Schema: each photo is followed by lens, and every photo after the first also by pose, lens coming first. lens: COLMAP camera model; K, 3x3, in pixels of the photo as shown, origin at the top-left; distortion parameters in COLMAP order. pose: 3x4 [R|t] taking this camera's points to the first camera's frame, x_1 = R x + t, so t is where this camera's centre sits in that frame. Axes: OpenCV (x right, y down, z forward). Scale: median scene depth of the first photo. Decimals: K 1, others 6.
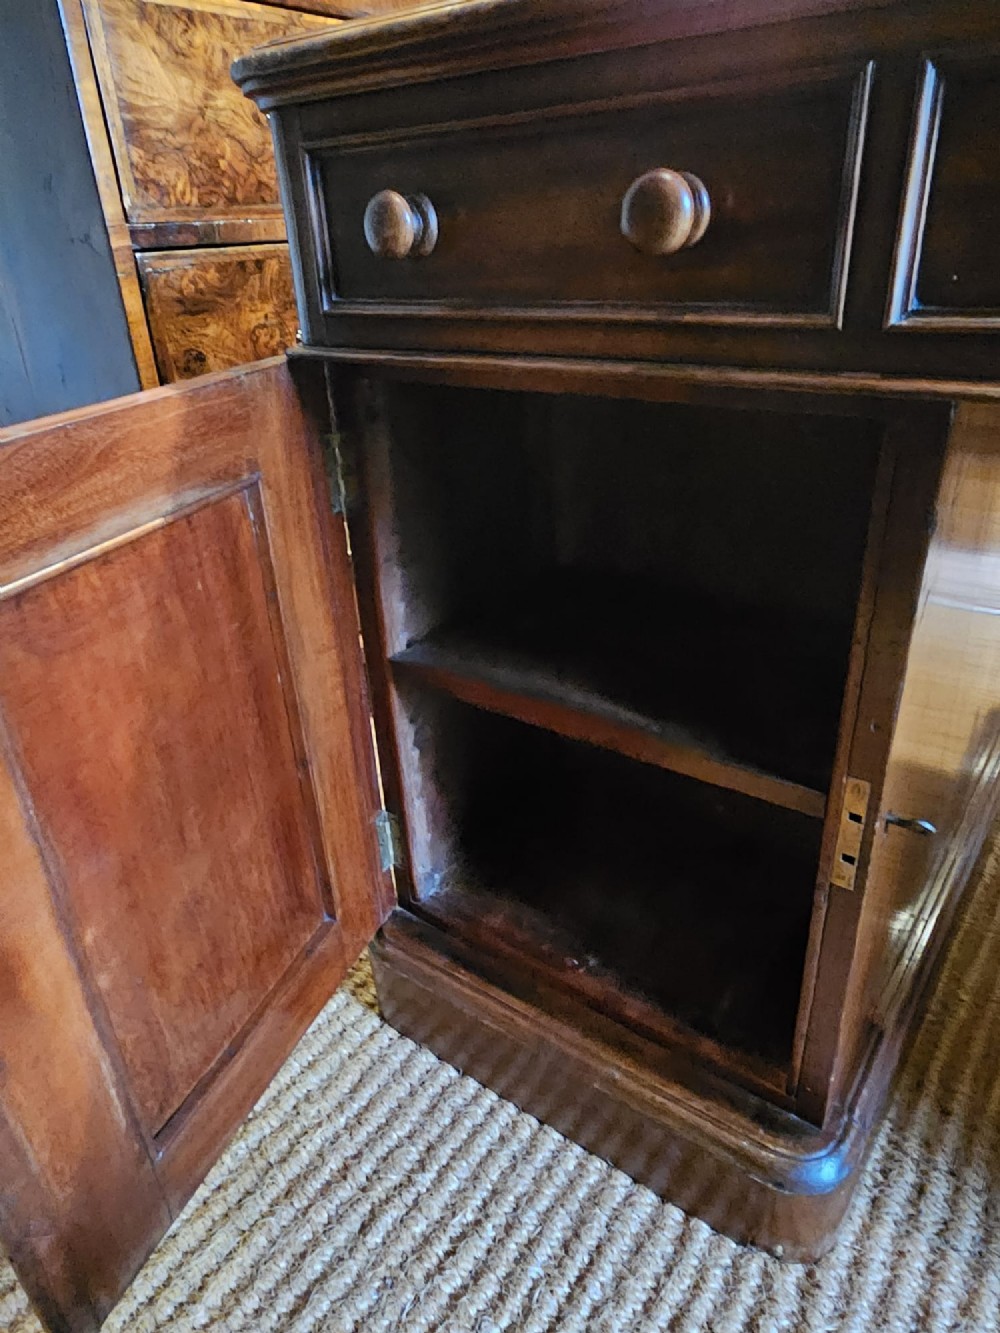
lens RADIAL K [[873.9, 0, 501.6], [0, 873.9, 660.7], [0, 0, 1]] dist [0.000776, -0.001969]
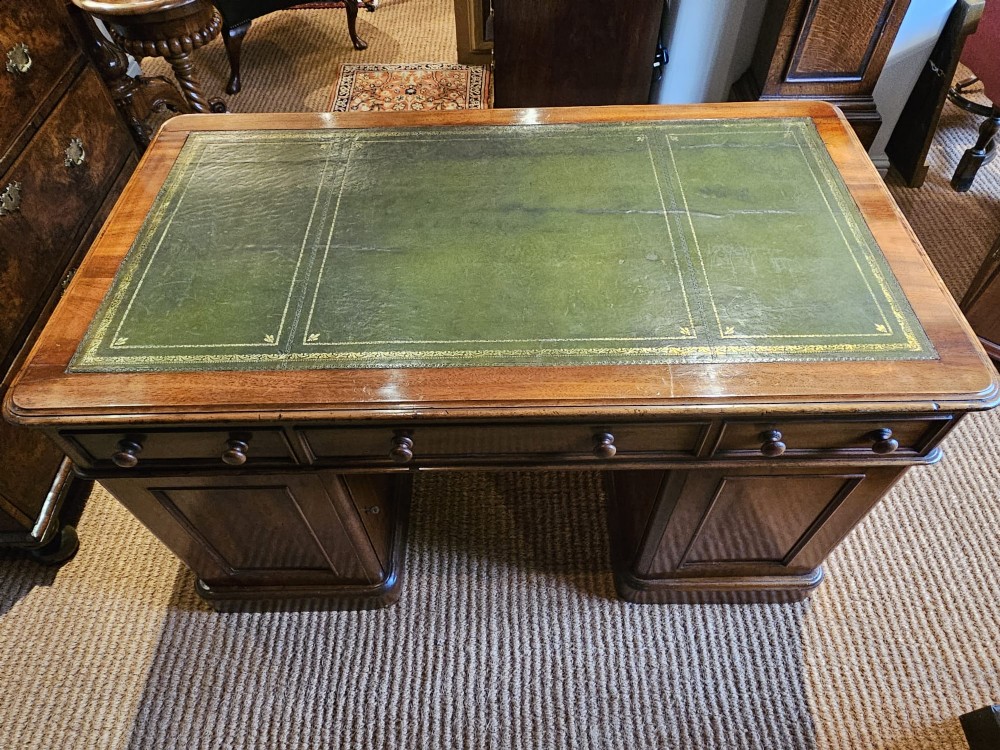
lens RADIAL K [[655.6, 0, 502.8], [0, 655.6, 378.6], [0, 0, 1]] dist [0.000776, -0.001969]
pose [[0.798118, -0.452007, 0.398368, 0.072716], [0.254401, 0.852181, 0.457239, -0.947972], [-0.546157, -0.263586, 0.795132, -0.852406]]
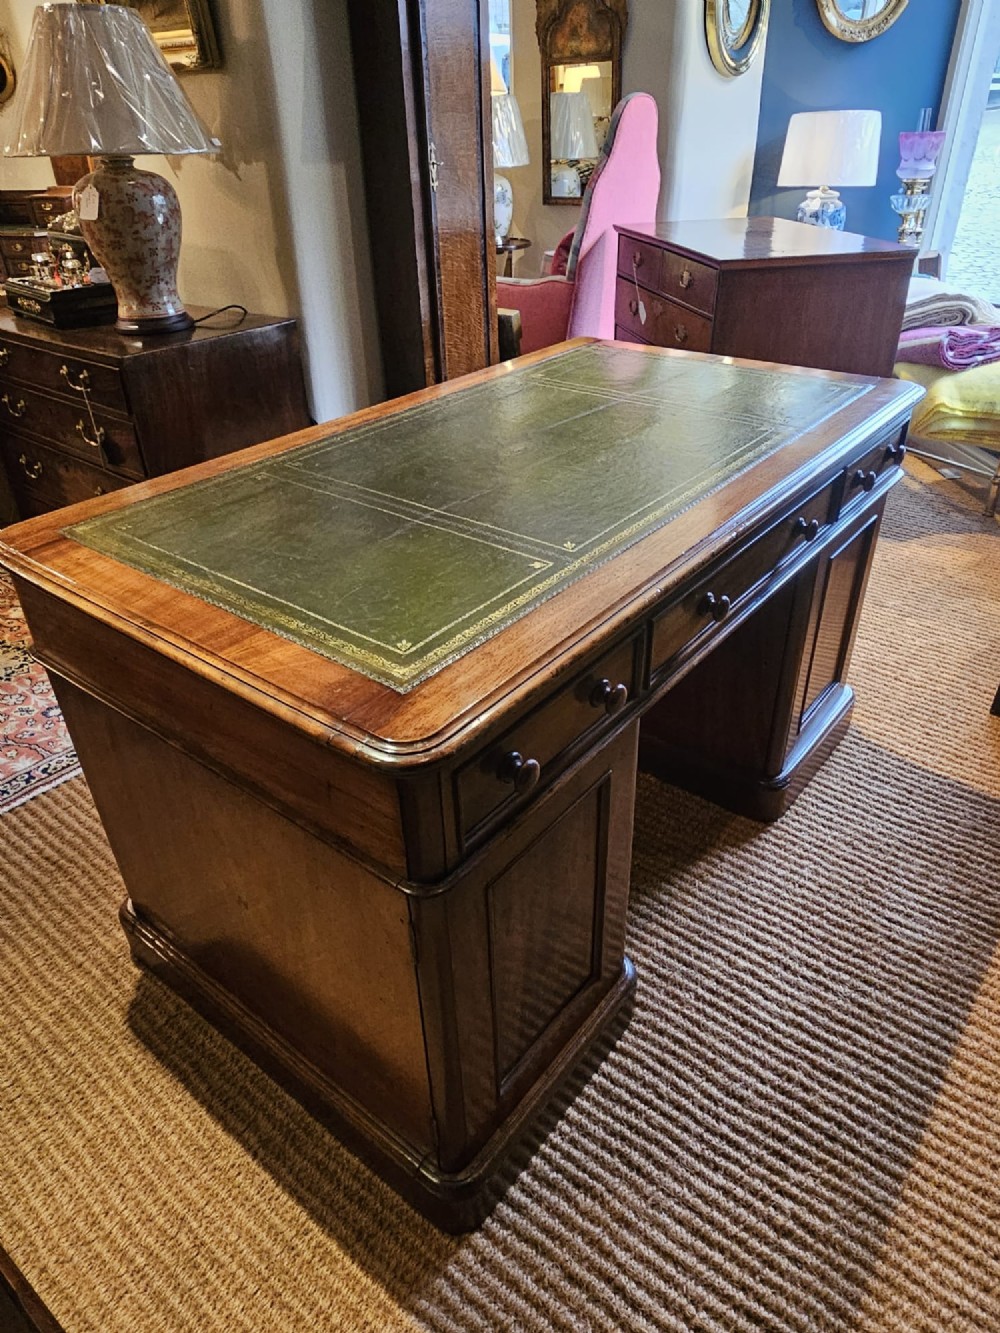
lens RADIAL K [[873.9, 0, 500.5], [0, 873.9, 664.3], [0, 0, 1]] dist [0.000776, -0.001969]
pose [[0.032794, -0.490399, 0.870881, -1.110208], [0.475945, 0.773872, 0.417850, -1.013893], [-0.878864, 0.400788, 0.258781, 0.347230]]
